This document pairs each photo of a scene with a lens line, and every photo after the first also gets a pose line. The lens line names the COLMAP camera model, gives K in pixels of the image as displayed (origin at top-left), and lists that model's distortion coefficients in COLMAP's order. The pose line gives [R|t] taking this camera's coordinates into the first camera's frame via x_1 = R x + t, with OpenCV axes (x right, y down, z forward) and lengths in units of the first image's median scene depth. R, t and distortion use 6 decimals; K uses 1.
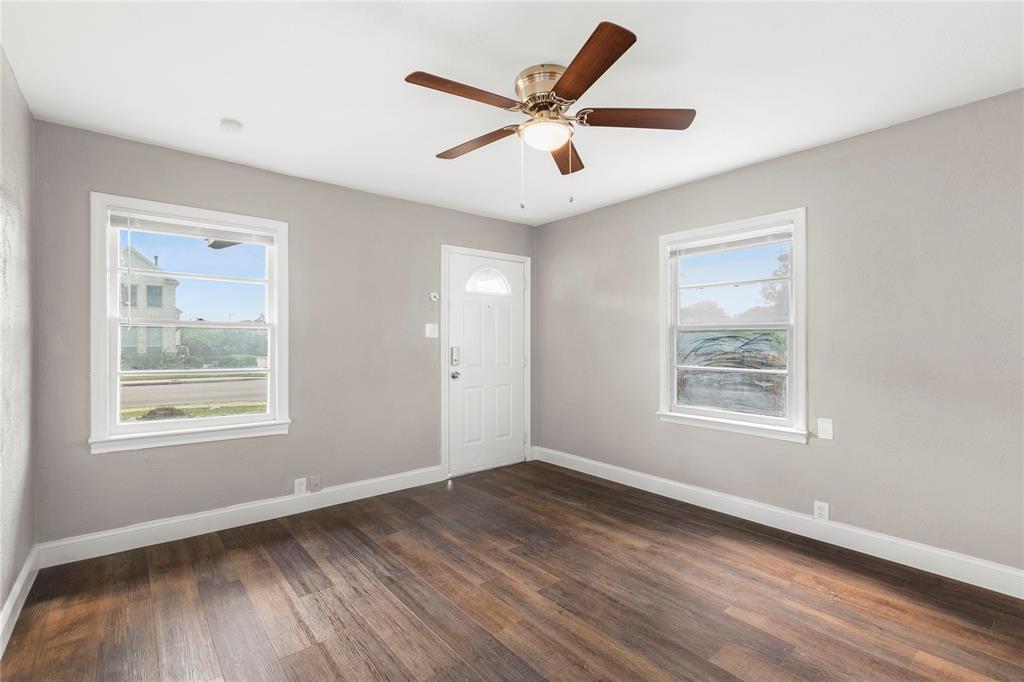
lens RADIAL K [[464.0, 0, 506.9], [0, 464.0, 340.9], [0, 0, 1]] dist [-0.000465, -0.000081]
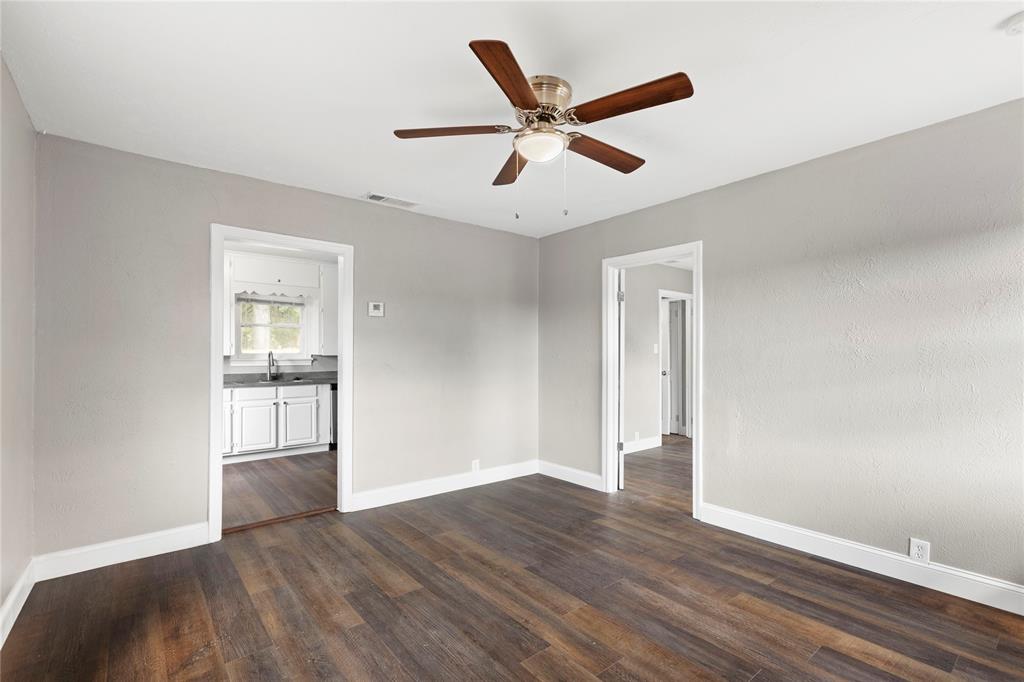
lens RADIAL K [[464.0, 0, 506.9], [0, 464.0, 340.9], [0, 0, 1]] dist [-0.000465, -0.000081]
pose [[-0.999947, 0.001773, 0.010109, 0.143442], [0.001456, 0.999510, -0.031277, 0.006086], [-0.010159, -0.031261, -0.999460, 1.982270]]
